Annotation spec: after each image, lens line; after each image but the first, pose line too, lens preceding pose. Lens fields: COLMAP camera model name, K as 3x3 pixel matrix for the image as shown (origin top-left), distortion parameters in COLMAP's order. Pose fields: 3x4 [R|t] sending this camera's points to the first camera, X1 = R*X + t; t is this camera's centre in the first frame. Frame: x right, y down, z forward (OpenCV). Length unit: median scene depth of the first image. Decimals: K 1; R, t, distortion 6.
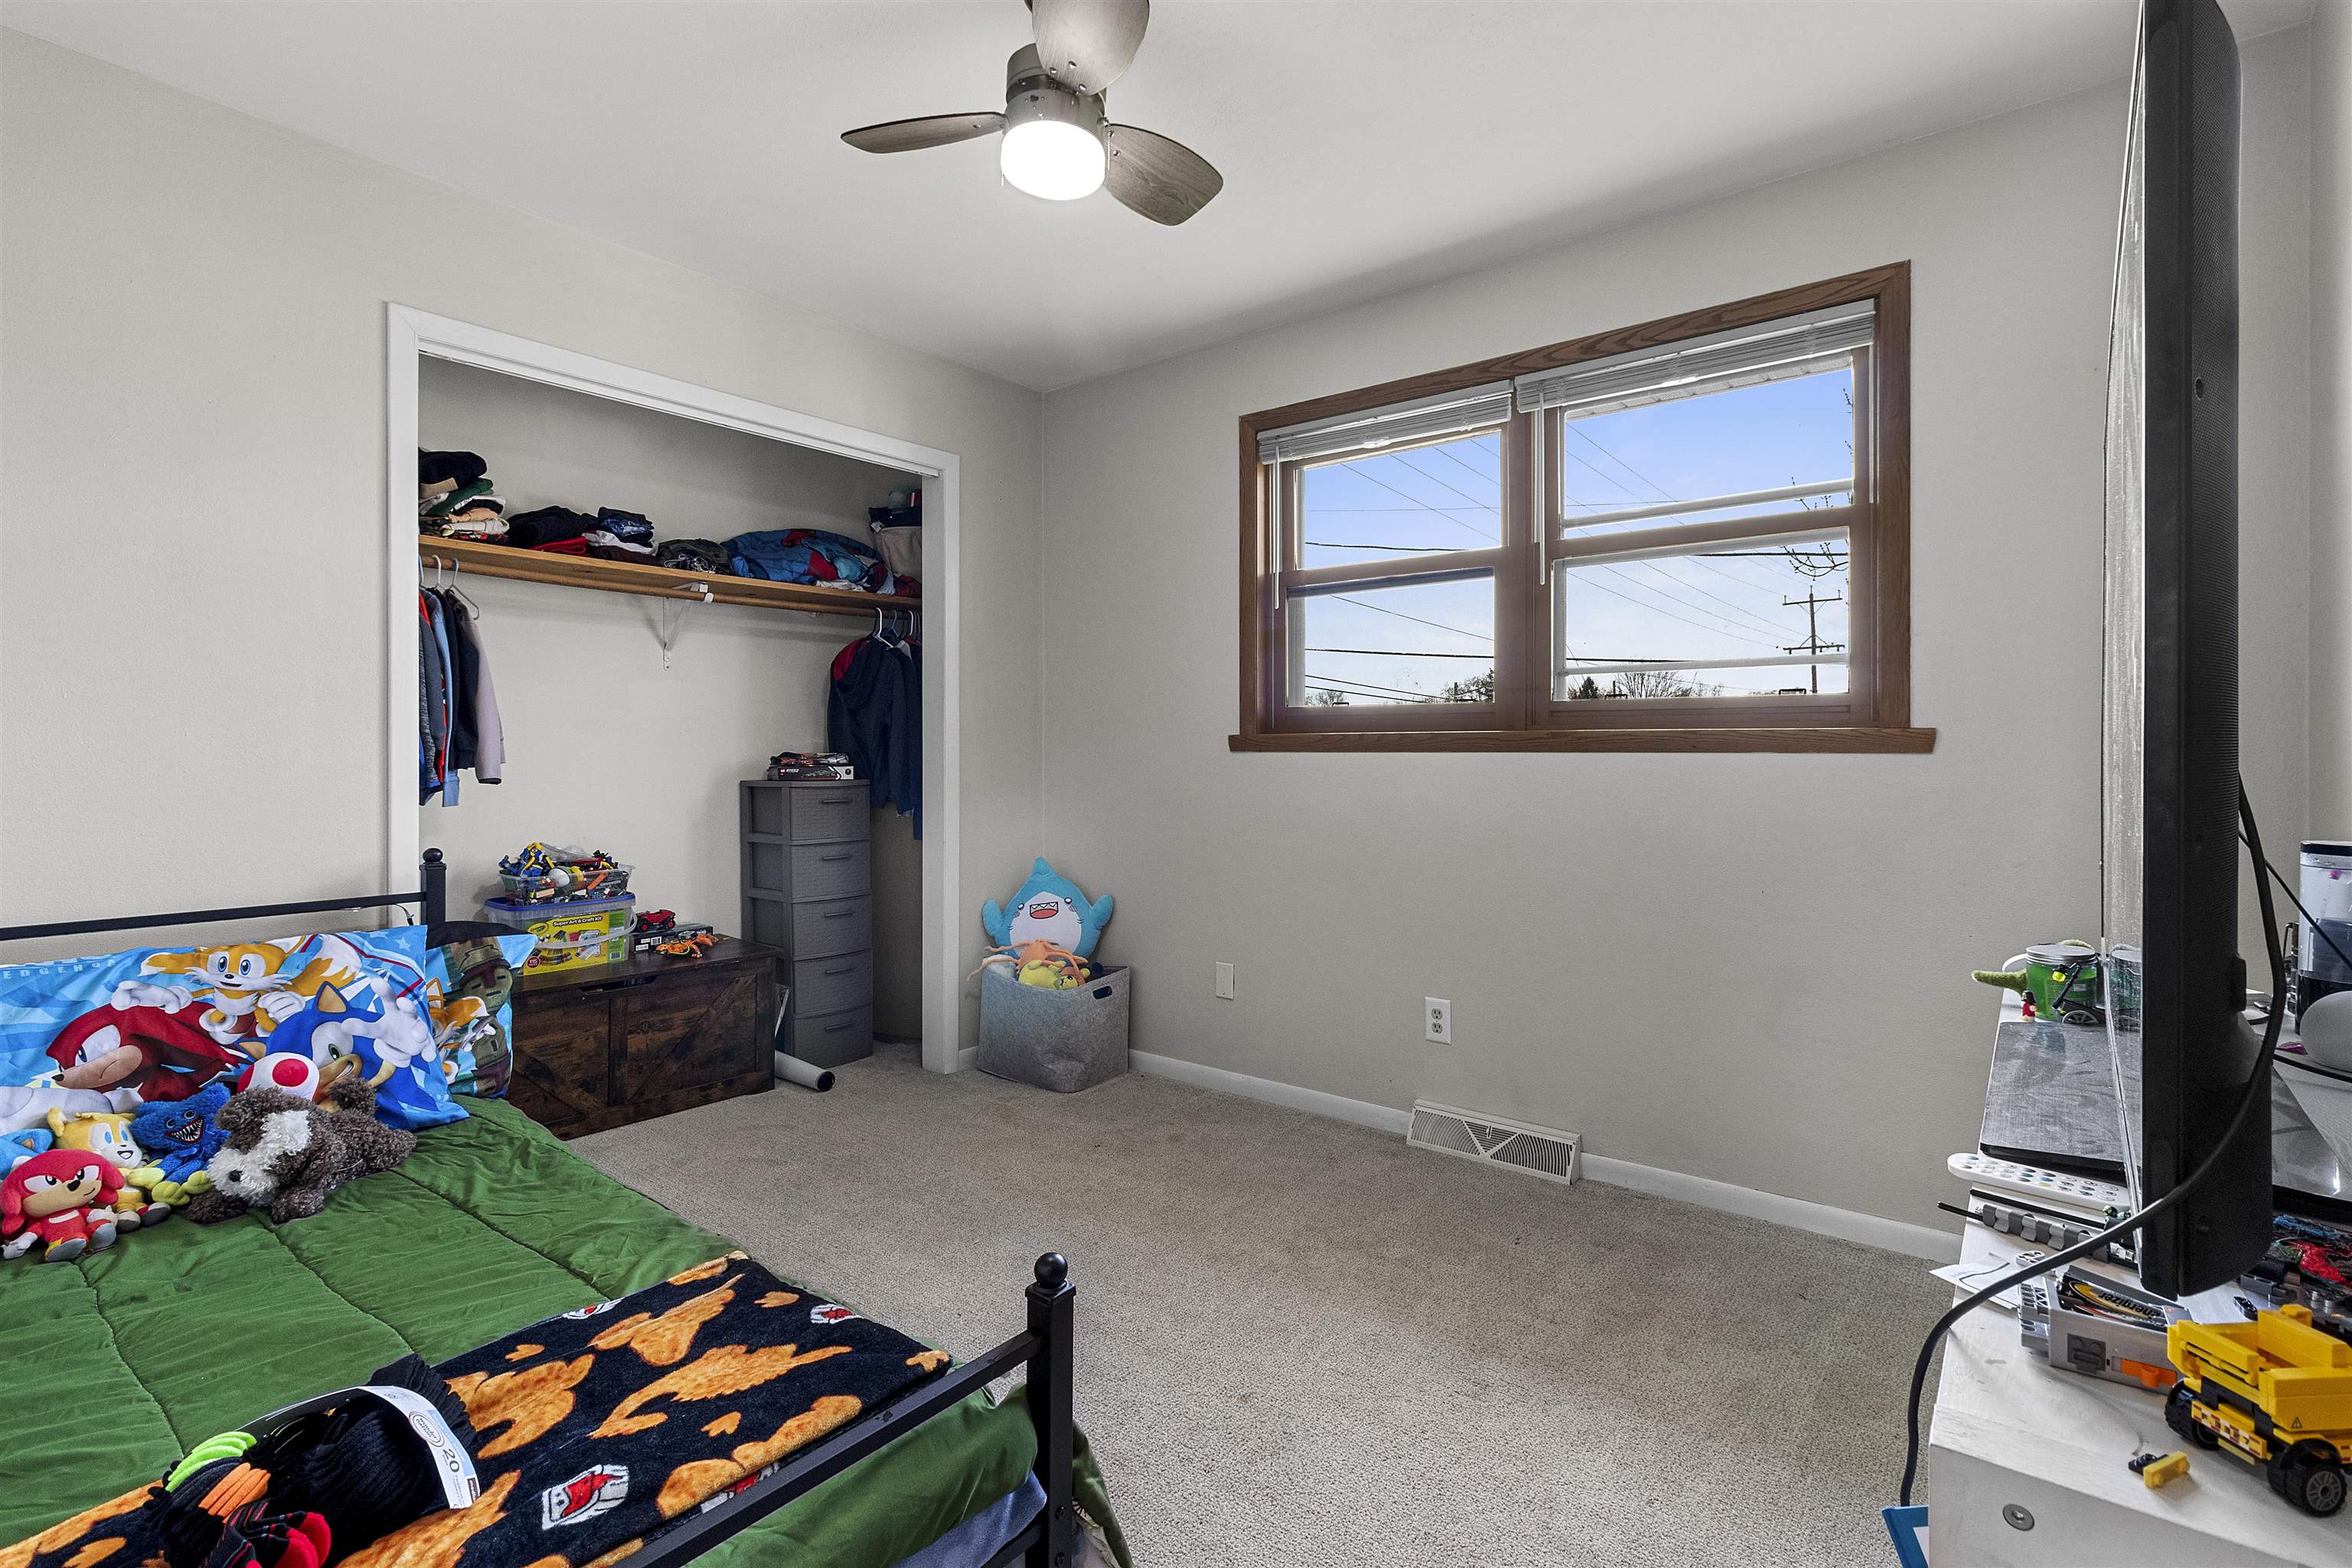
lens RADIAL K [[1094.1, 0, 1171.3], [0, 1094.1, 745.3], [0, 0, 1]] dist [0.000814, -0.000103]
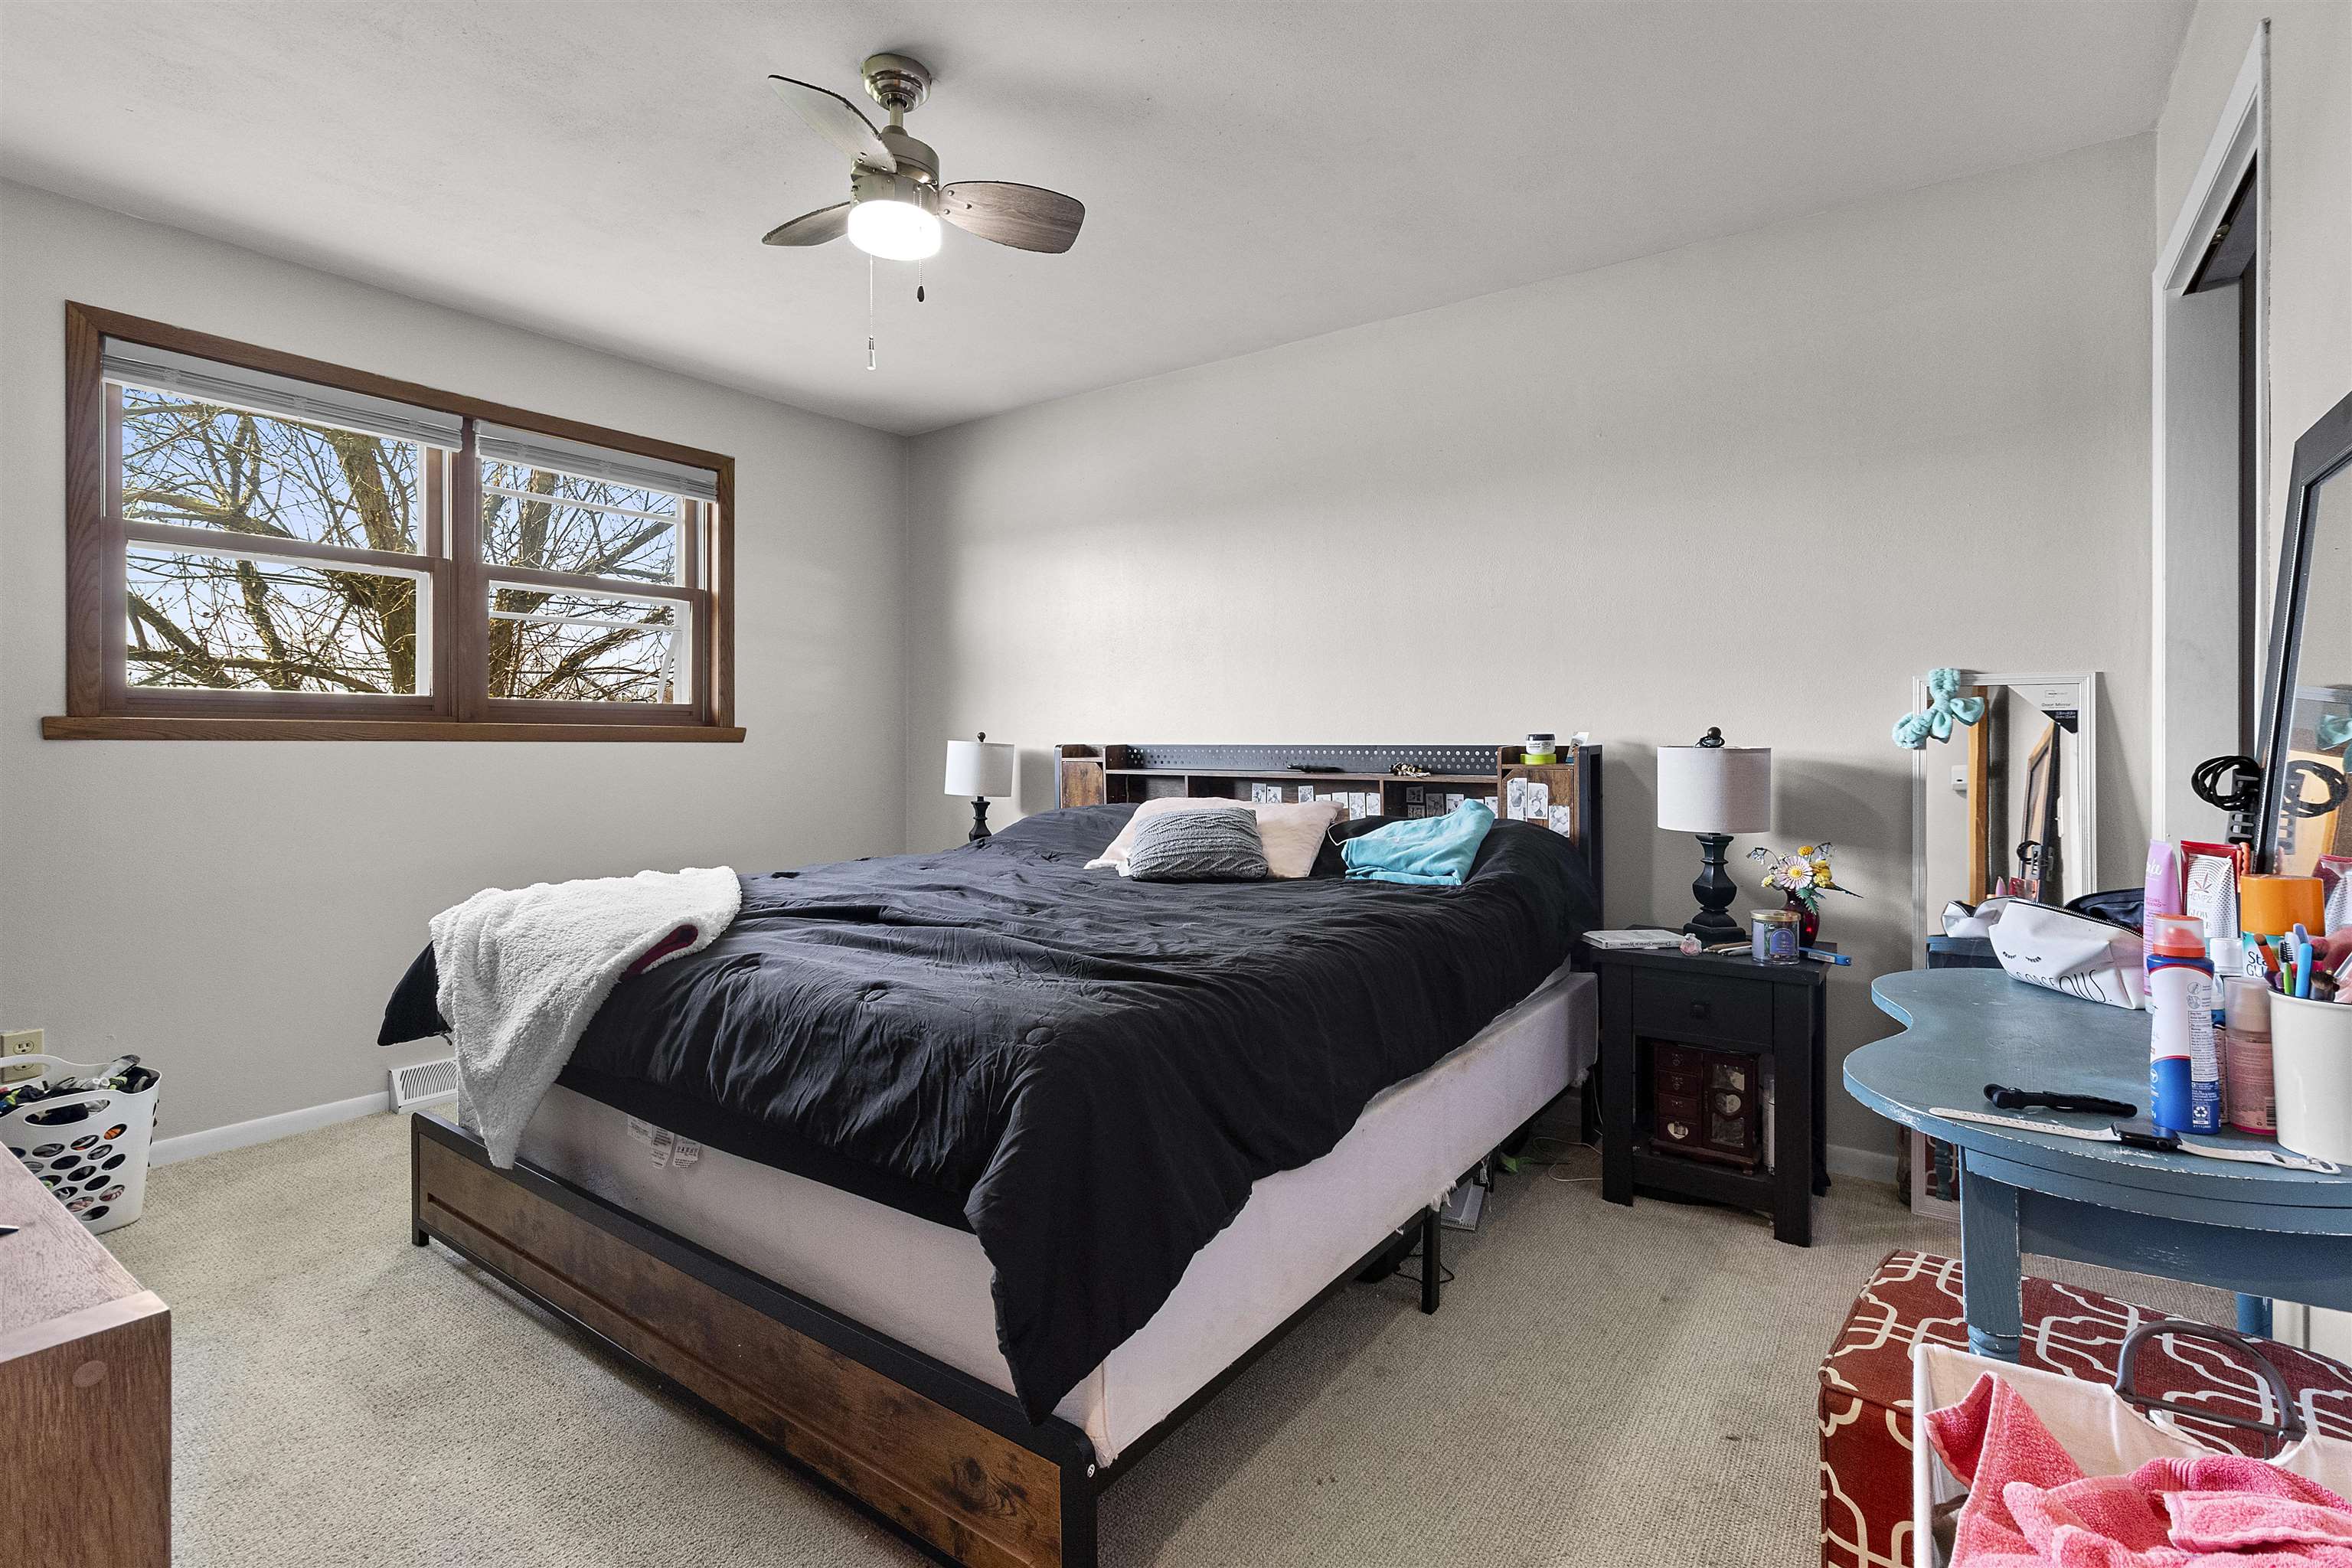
lens RADIAL K [[1094.1, 0, 1171.3], [0, 1094.1, 745.3], [0, 0, 1]] dist [0.000814, -0.000103]
pose [[-0.059322, -0.003083, 0.998234, -1.035361], [-0.008129, 0.999964, 0.002606, 0.002408], [-0.998206, -0.007960, -0.059345, 0.383979]]
